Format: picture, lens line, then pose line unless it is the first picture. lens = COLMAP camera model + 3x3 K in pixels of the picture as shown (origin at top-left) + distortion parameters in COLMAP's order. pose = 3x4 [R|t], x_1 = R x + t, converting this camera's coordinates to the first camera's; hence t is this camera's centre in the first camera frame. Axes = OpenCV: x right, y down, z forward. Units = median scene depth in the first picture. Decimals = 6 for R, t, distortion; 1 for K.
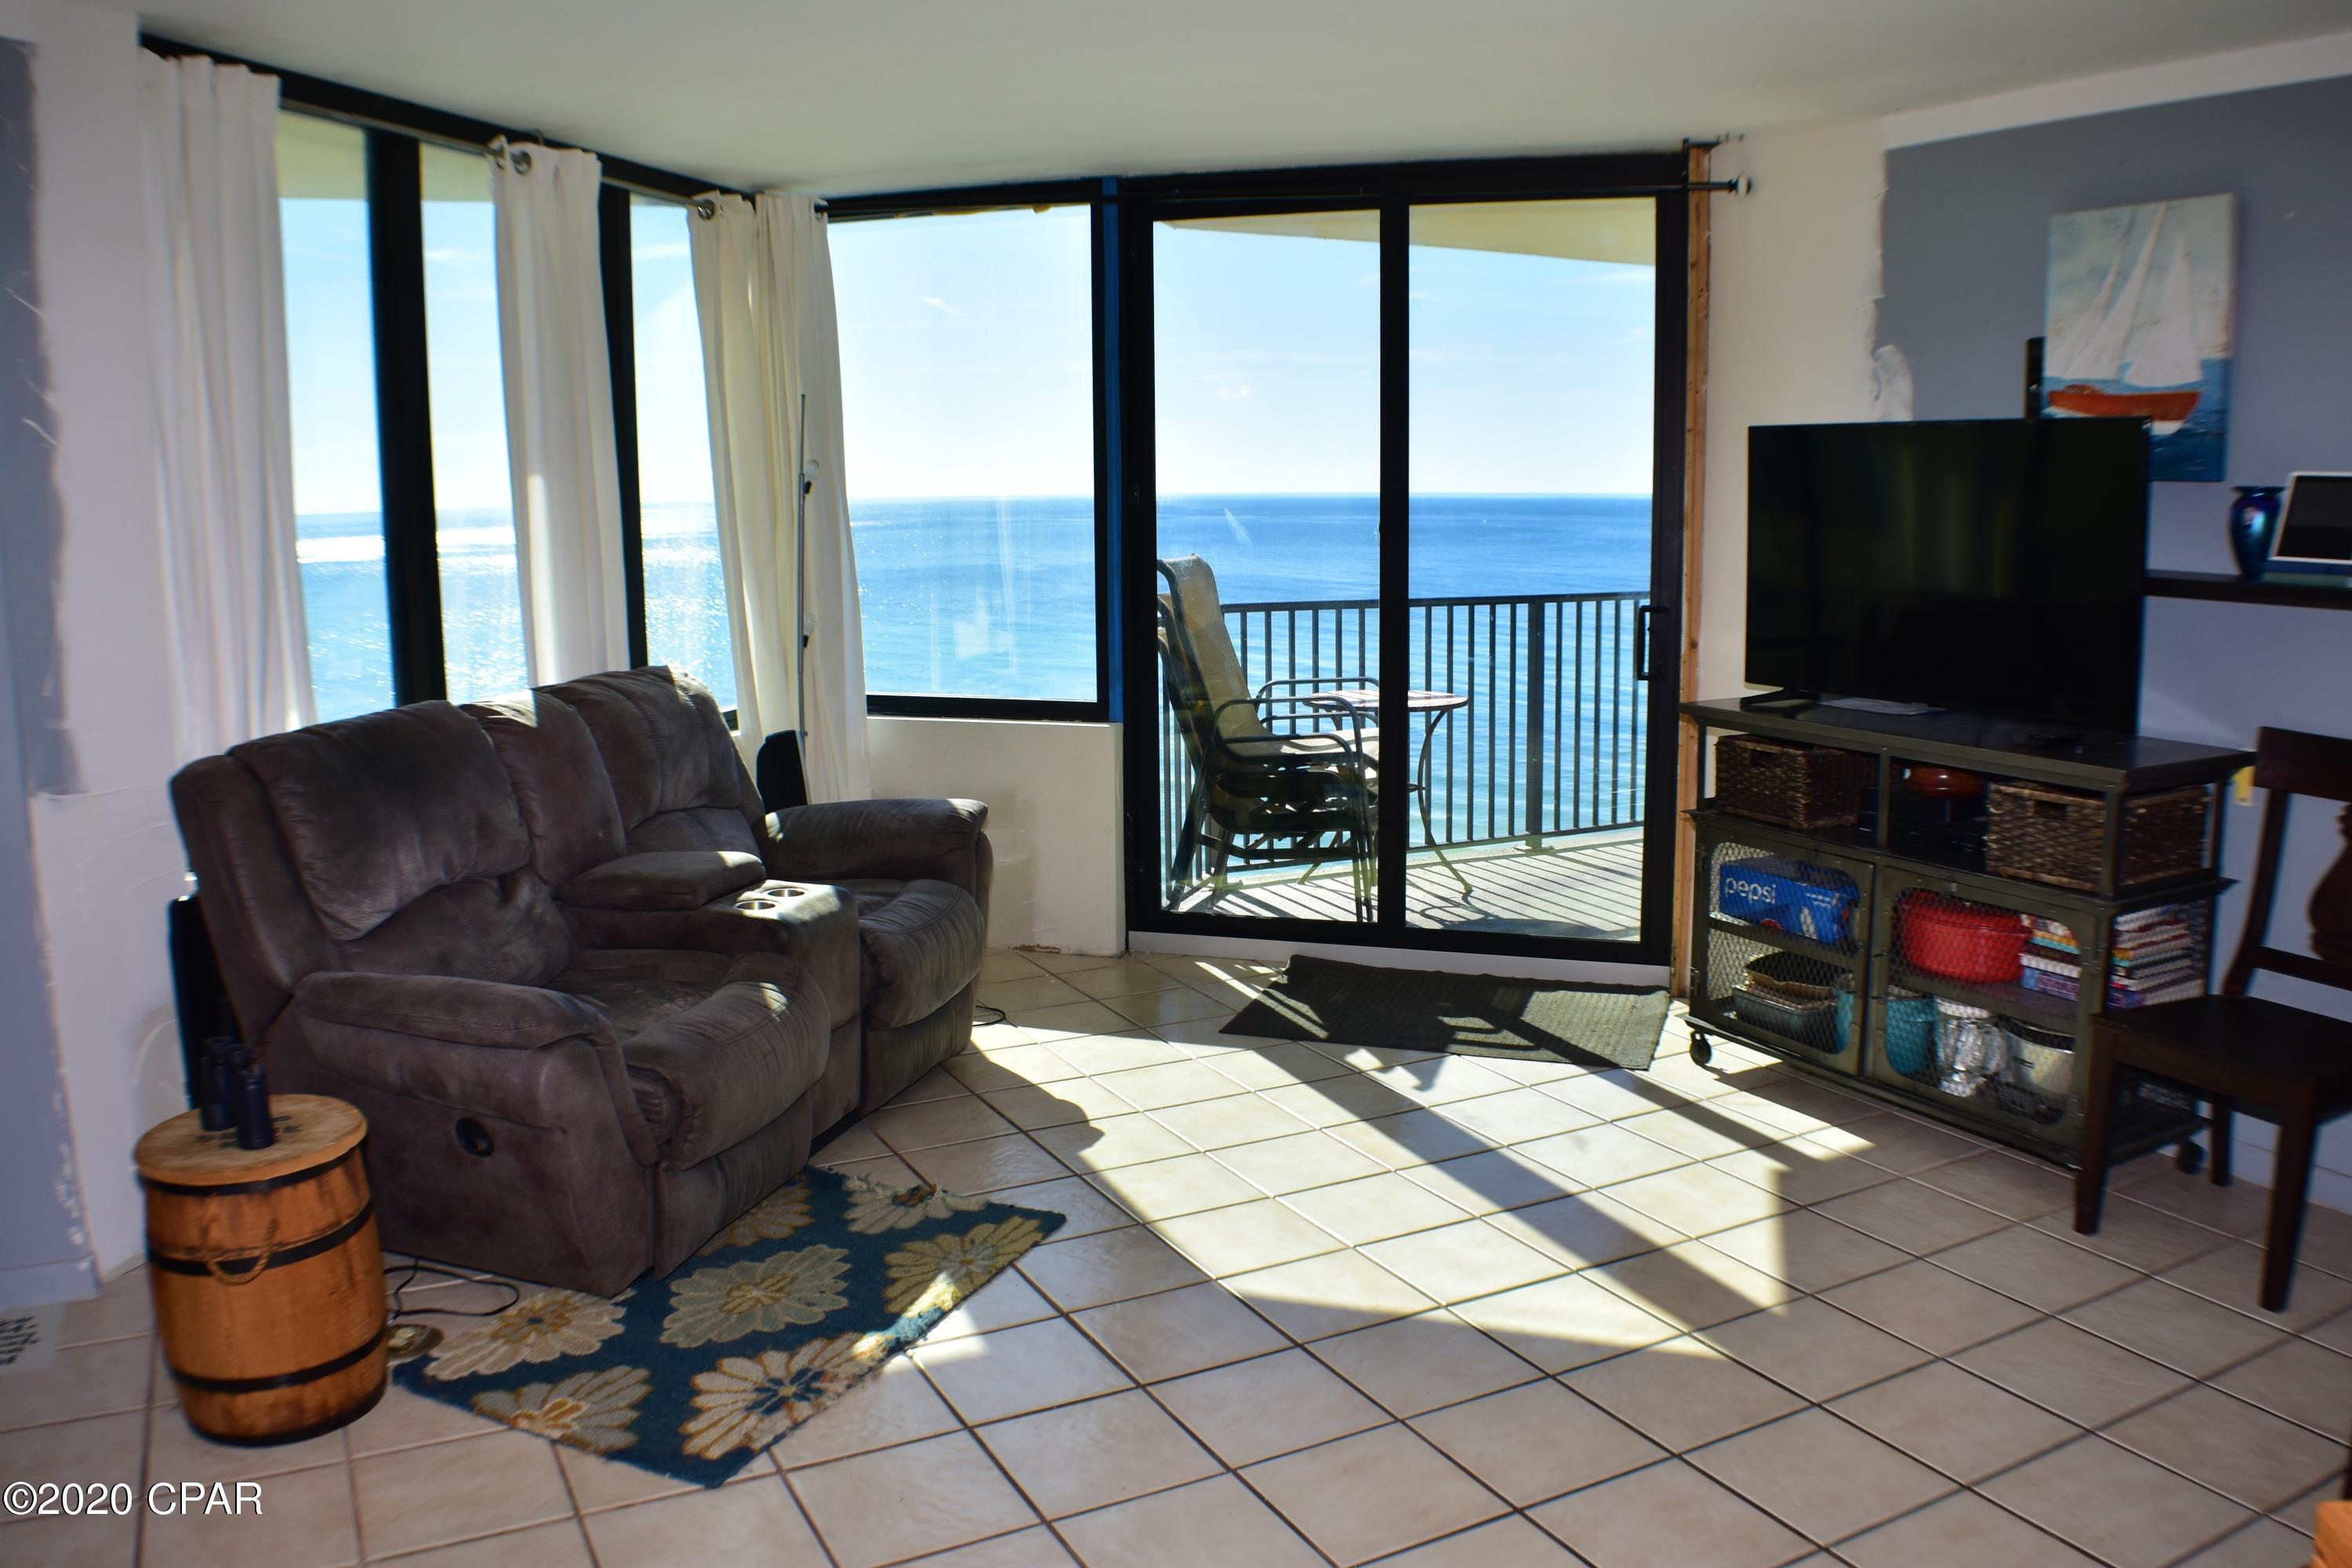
lens RADIAL K [[1827.9, 0, 1176.0], [0, 1827.9, 784.0], [0, 0, 1]] dist [-0.147014, 0.017062]
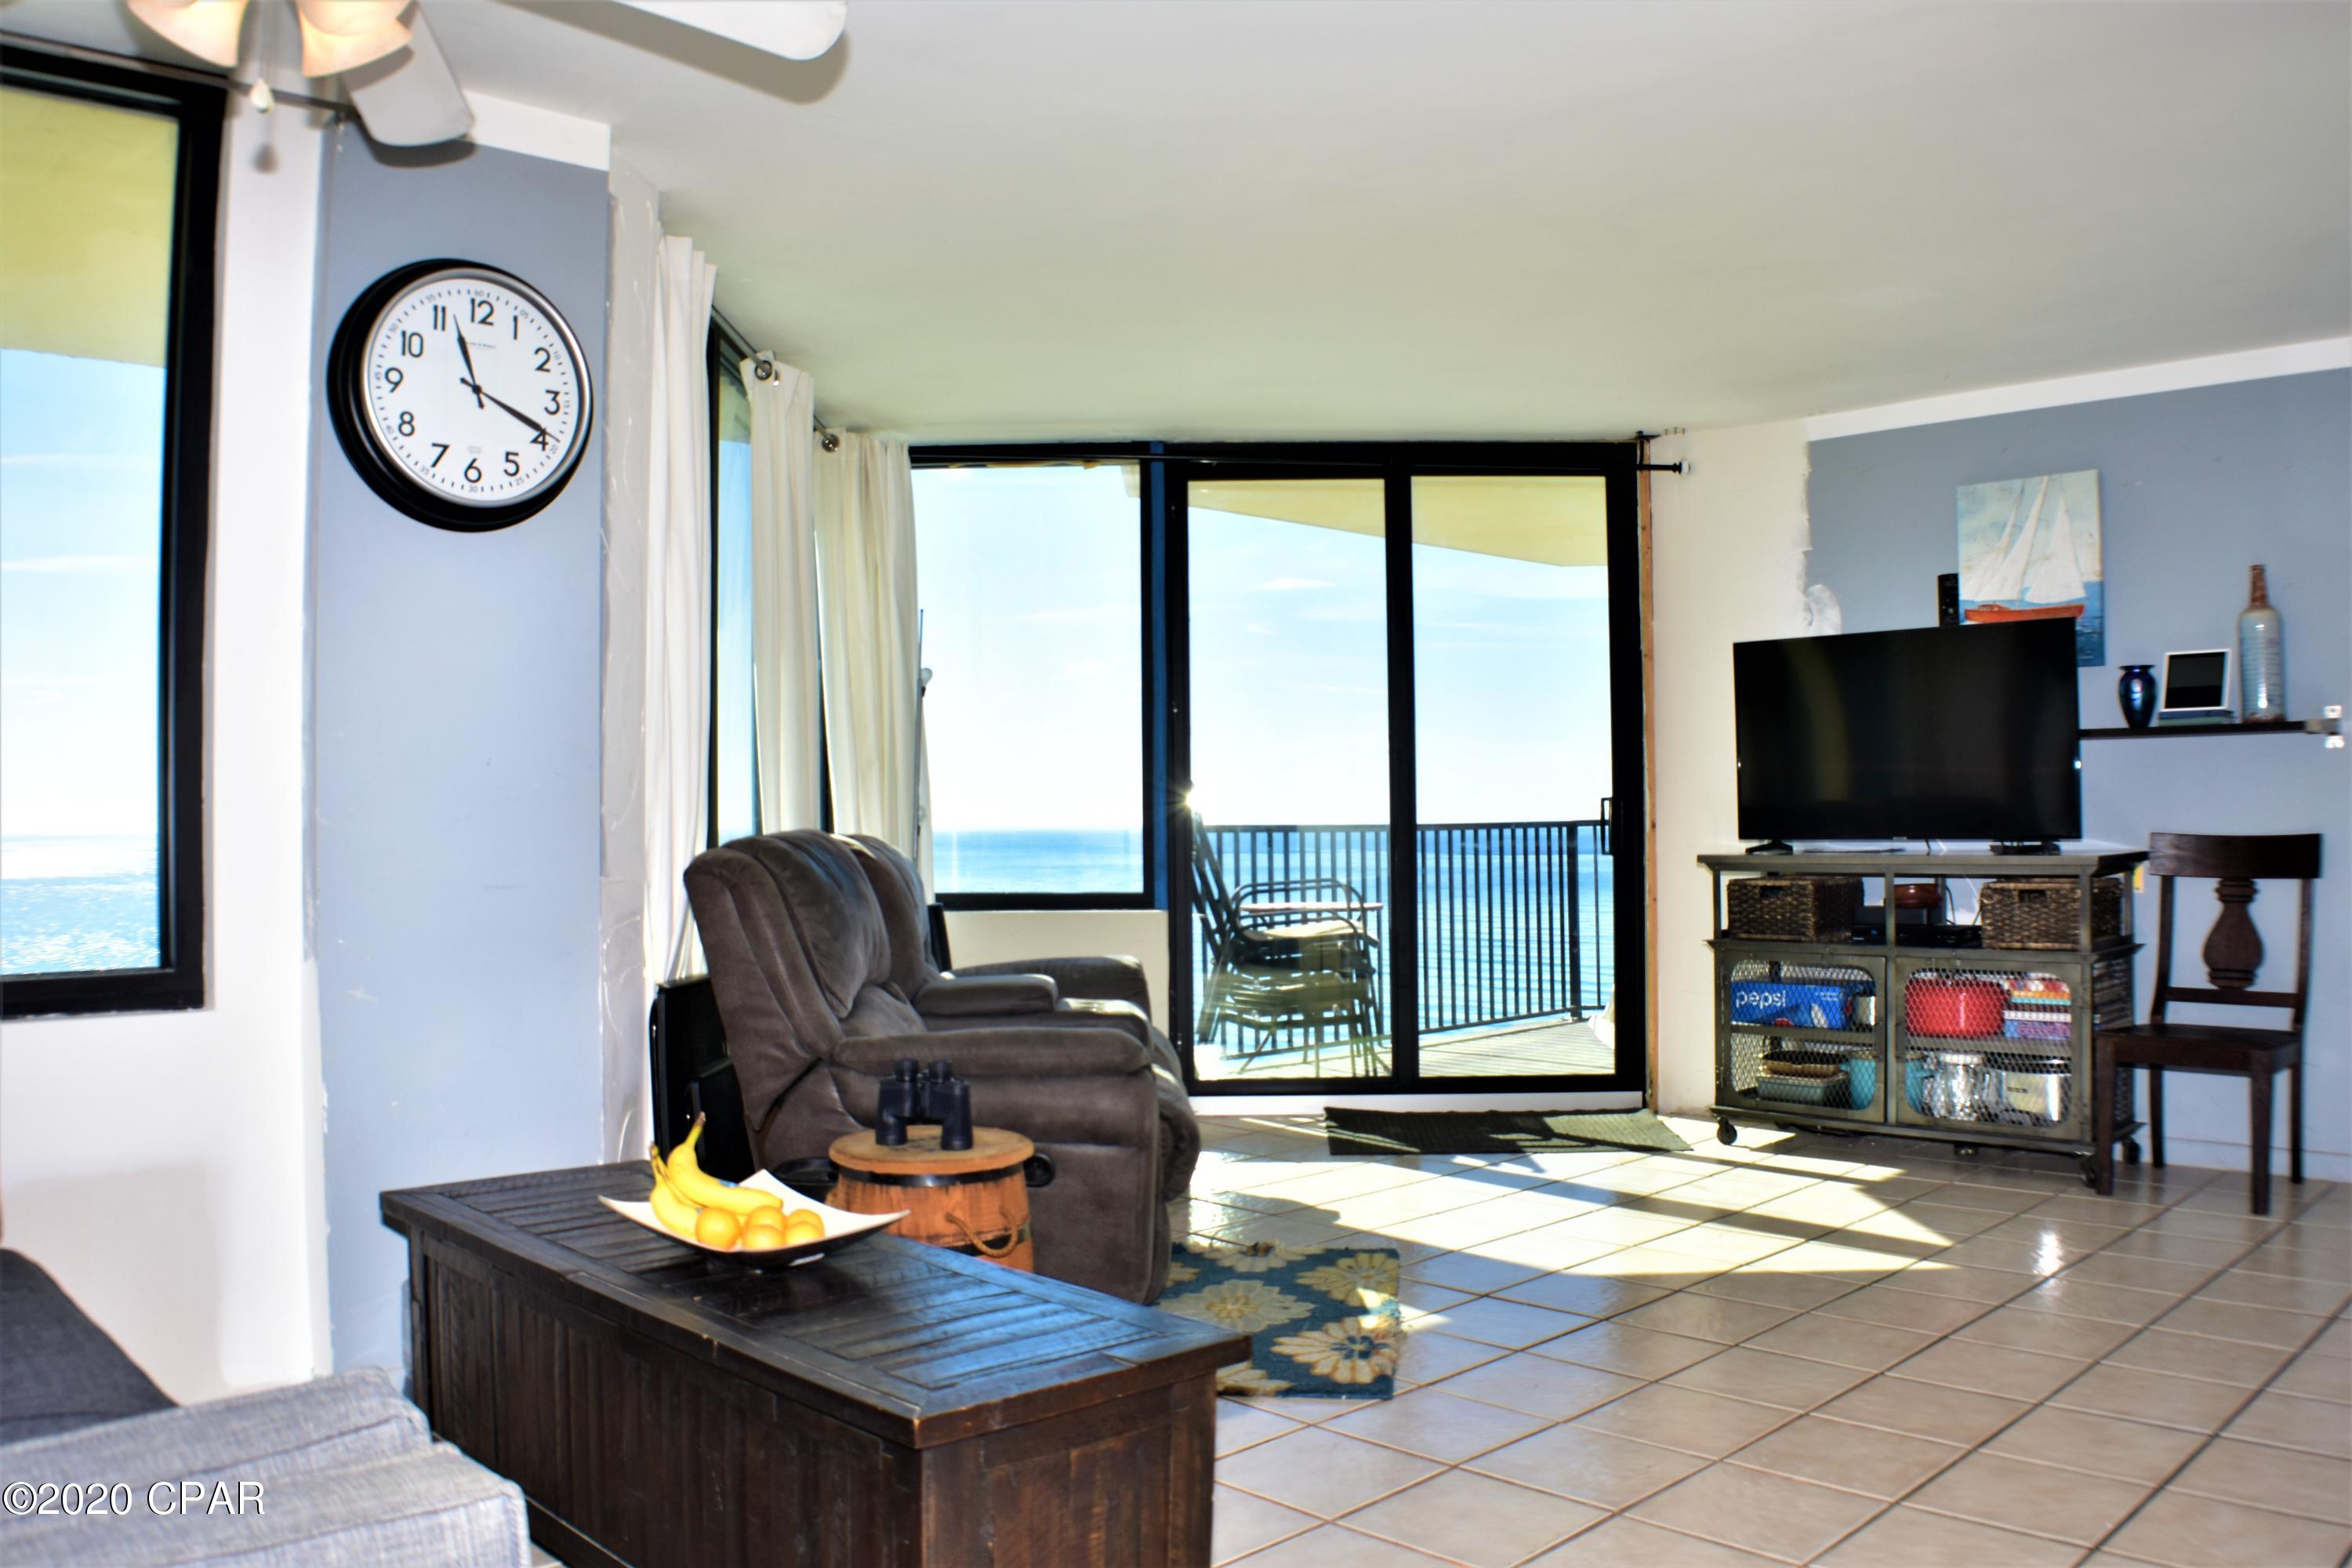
lens RADIAL K [[1832.2, 0, 1232.7], [0, 1832.2, 788.2], [0, 0, 1]] dist [-0.148567, 0.009473]
pose [[0.954527, 0.002036, 0.298119, -0.479444], [0.050420, 0.984469, -0.168160, 0.123710], [-0.293831, 0.175545, 0.939600, -0.134929]]
